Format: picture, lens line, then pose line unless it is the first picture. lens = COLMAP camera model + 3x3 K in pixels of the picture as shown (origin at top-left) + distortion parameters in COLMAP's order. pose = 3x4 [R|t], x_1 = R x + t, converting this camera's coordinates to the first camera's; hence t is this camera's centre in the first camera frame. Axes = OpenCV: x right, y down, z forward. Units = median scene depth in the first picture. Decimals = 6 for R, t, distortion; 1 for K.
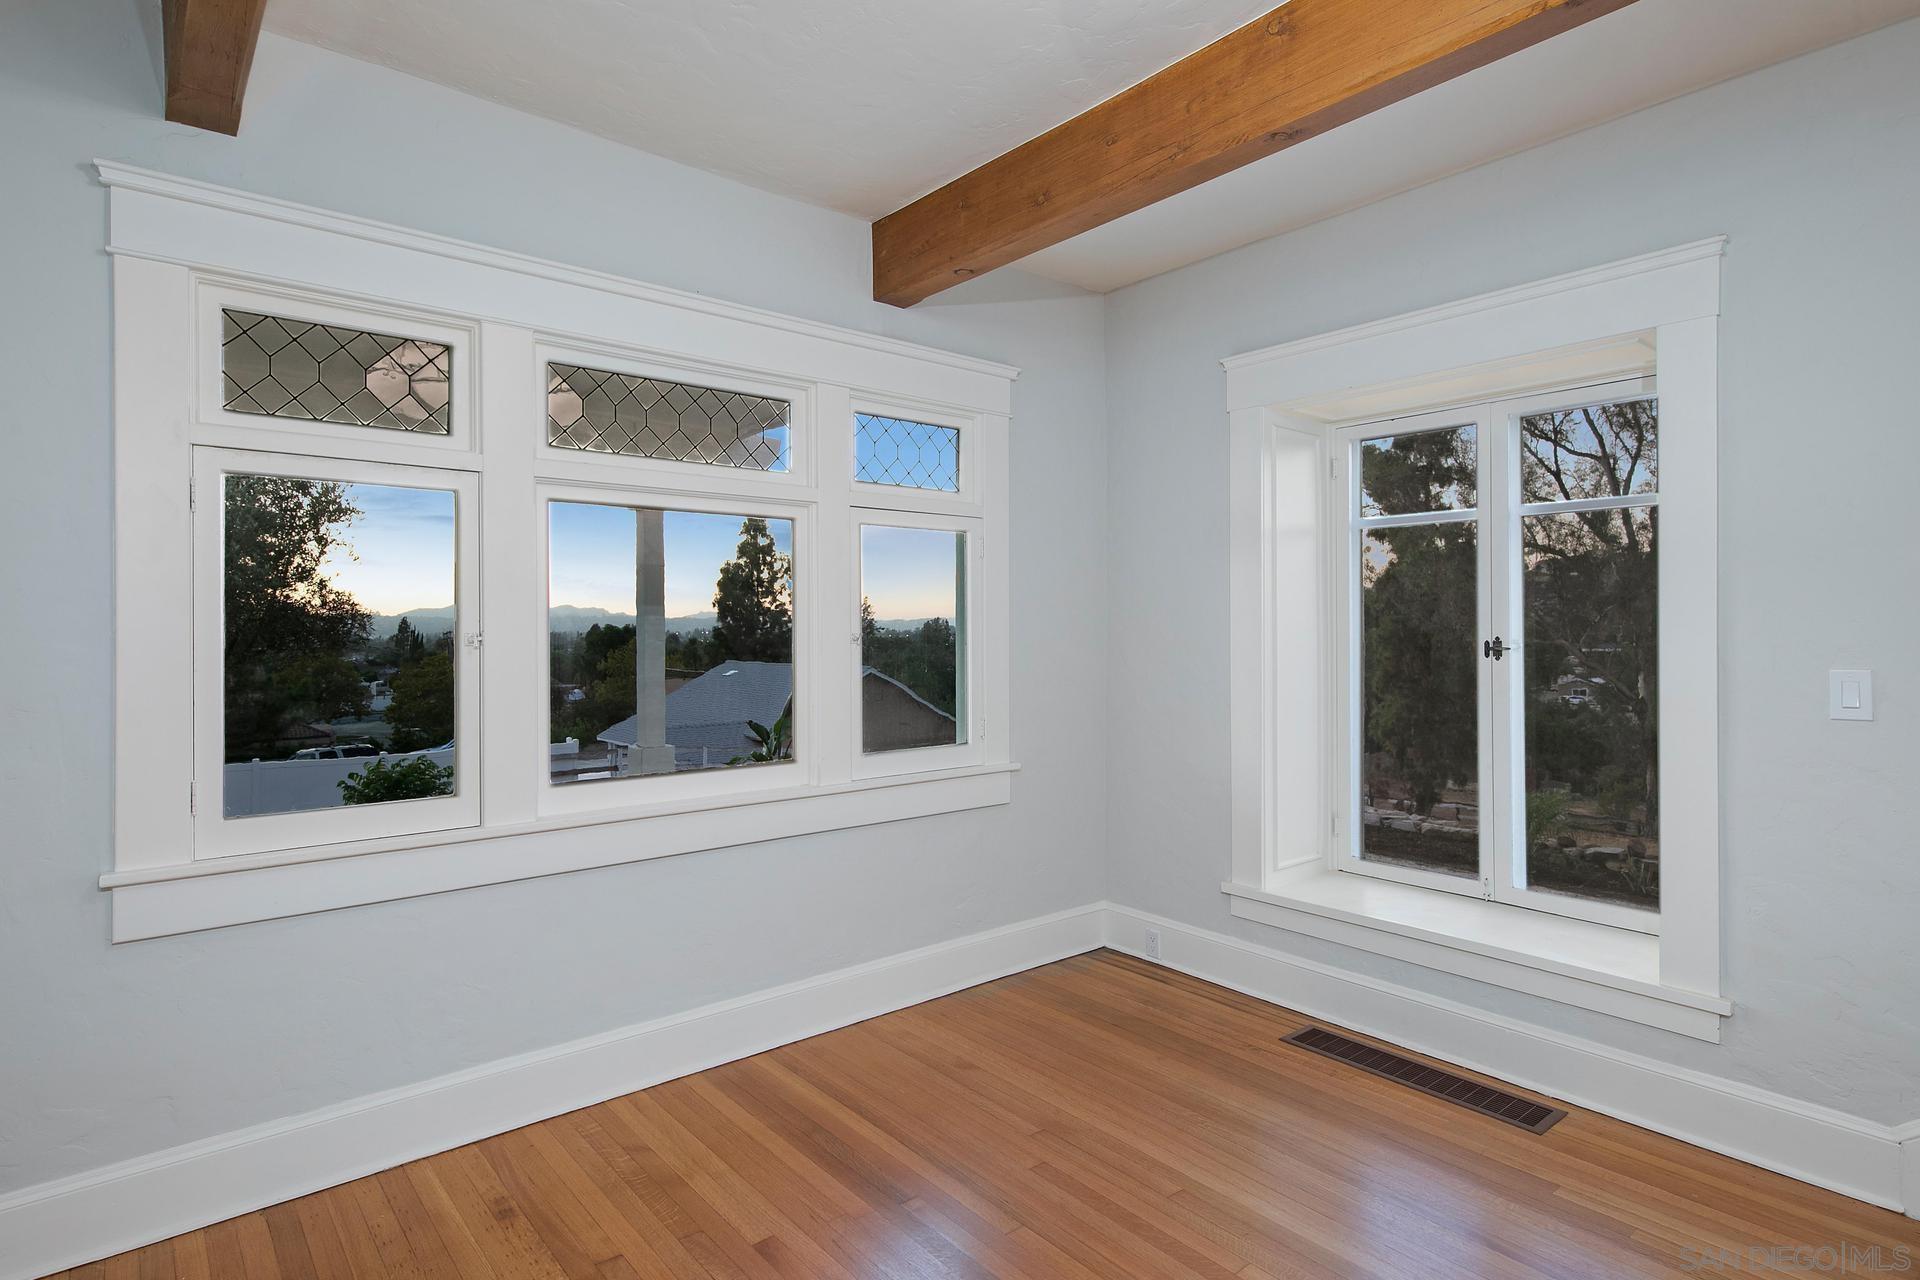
lens RADIAL K [[989.2, 0, 960.0], [0, 989.2, 640.0], [0, 0, 1]] dist [0.040837, 0.000005]
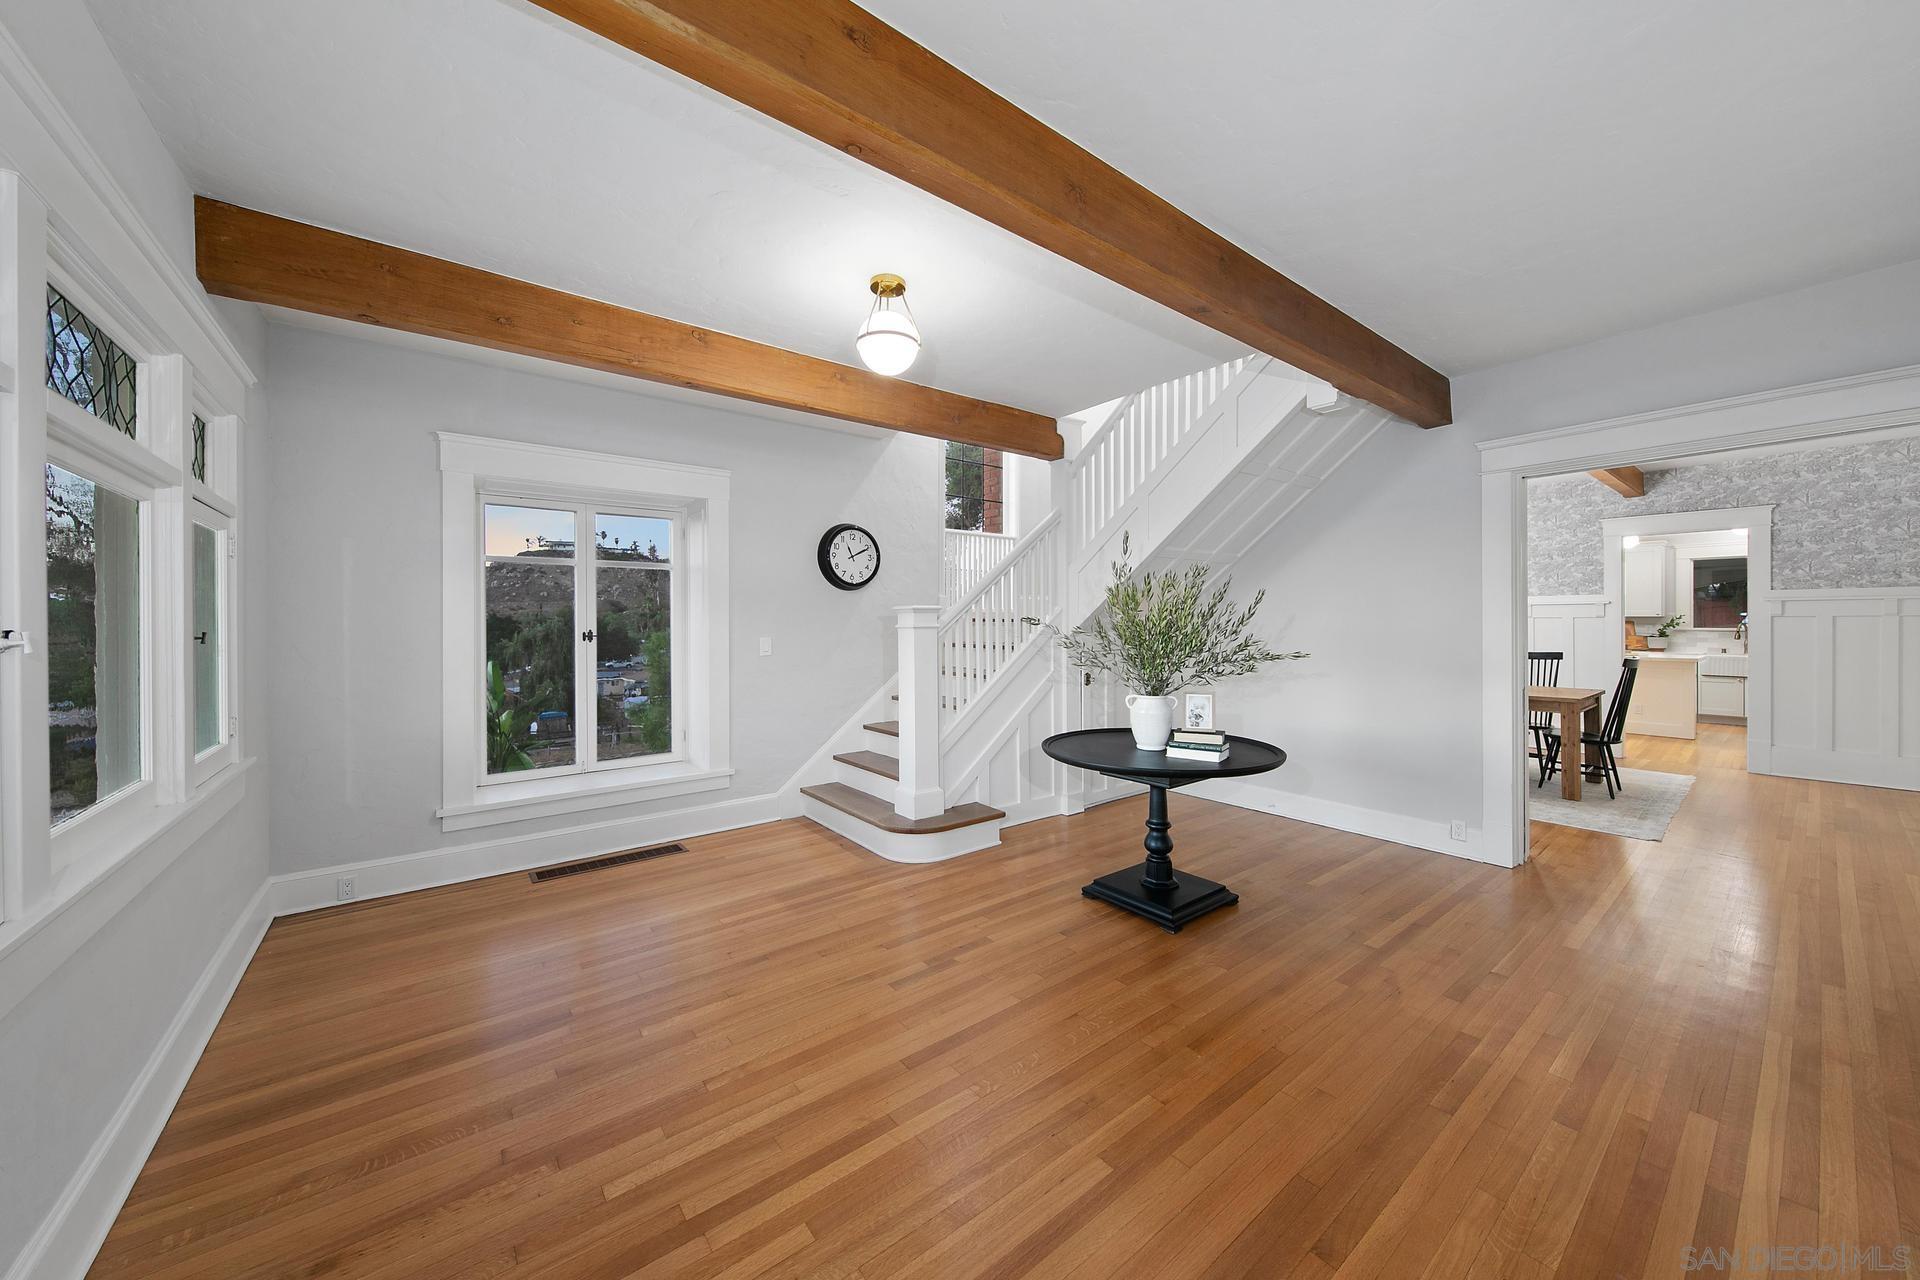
lens RADIAL K [[616.9, 0, 964.4], [0, 616.9, 627.1], [0, 0, 1]] dist [-0.000253, -0.000047]
pose [[0.075176, -0.004273, 0.997161, -0.635512], [0.022652, 0.999740, 0.002577, 0.005644], [-0.996913, 0.022394, 0.075253, 0.246295]]
